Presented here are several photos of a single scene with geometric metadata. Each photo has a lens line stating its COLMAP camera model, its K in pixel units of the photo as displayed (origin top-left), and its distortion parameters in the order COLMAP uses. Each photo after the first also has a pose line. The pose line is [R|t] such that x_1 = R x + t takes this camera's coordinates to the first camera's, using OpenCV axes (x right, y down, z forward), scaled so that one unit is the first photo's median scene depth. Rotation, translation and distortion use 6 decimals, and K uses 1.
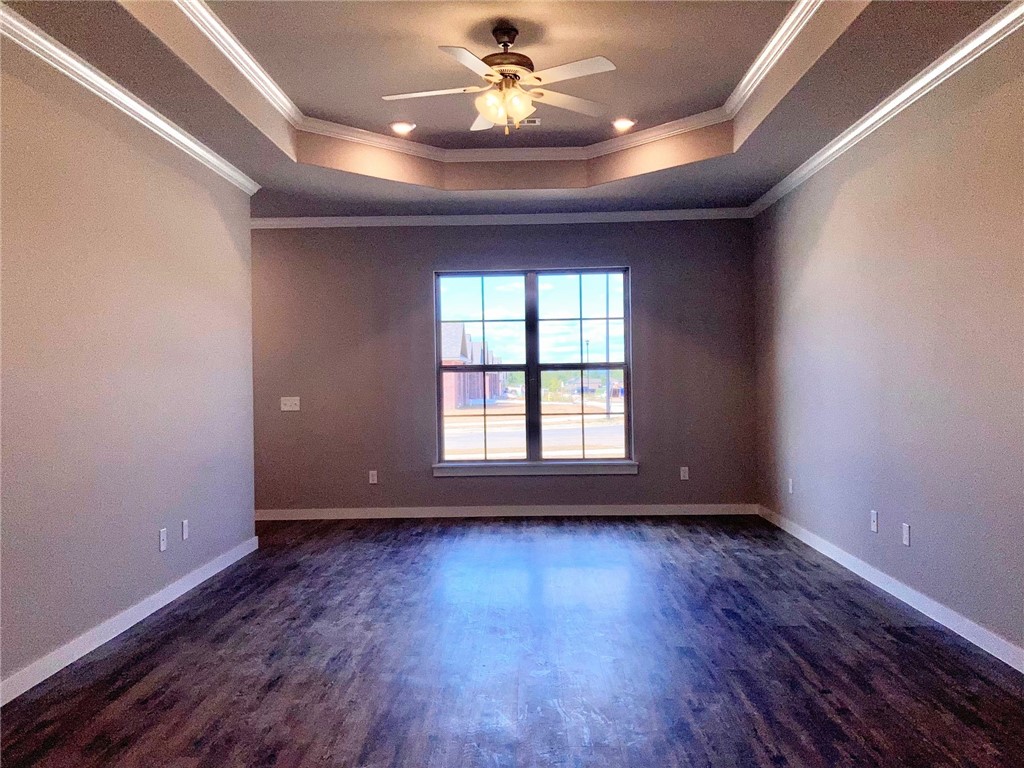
lens RADIAL K [[825.1, 0, 512.0], [0, 825.1, 384.0], [0, 0, 1]] dist [0.024108, 0.001557]
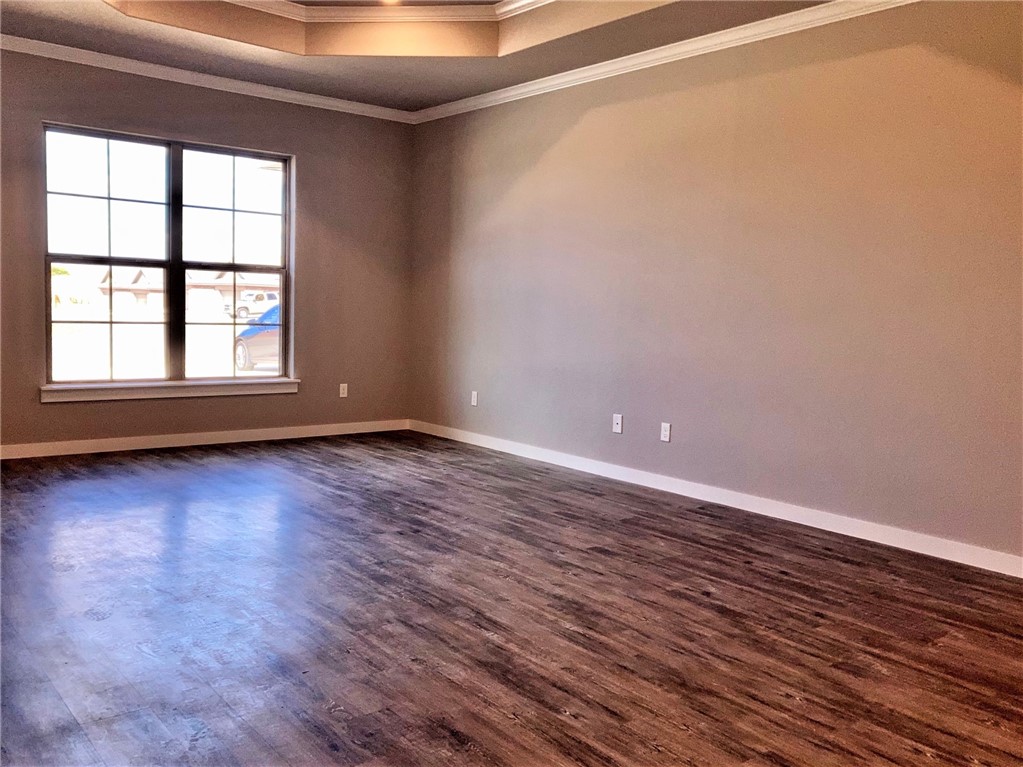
lens RADIAL K [[871.5, 0, 511.5], [0, 871.5, 383.5], [0, 0, 1]] dist [0.021851, -0.008409]
pose [[0.765412, -0.016526, 0.643328, -0.285234], [-0.041209, 0.996360, 0.074623, 0.019082], [-0.642220, -0.083628, 0.761945, 0.131546]]
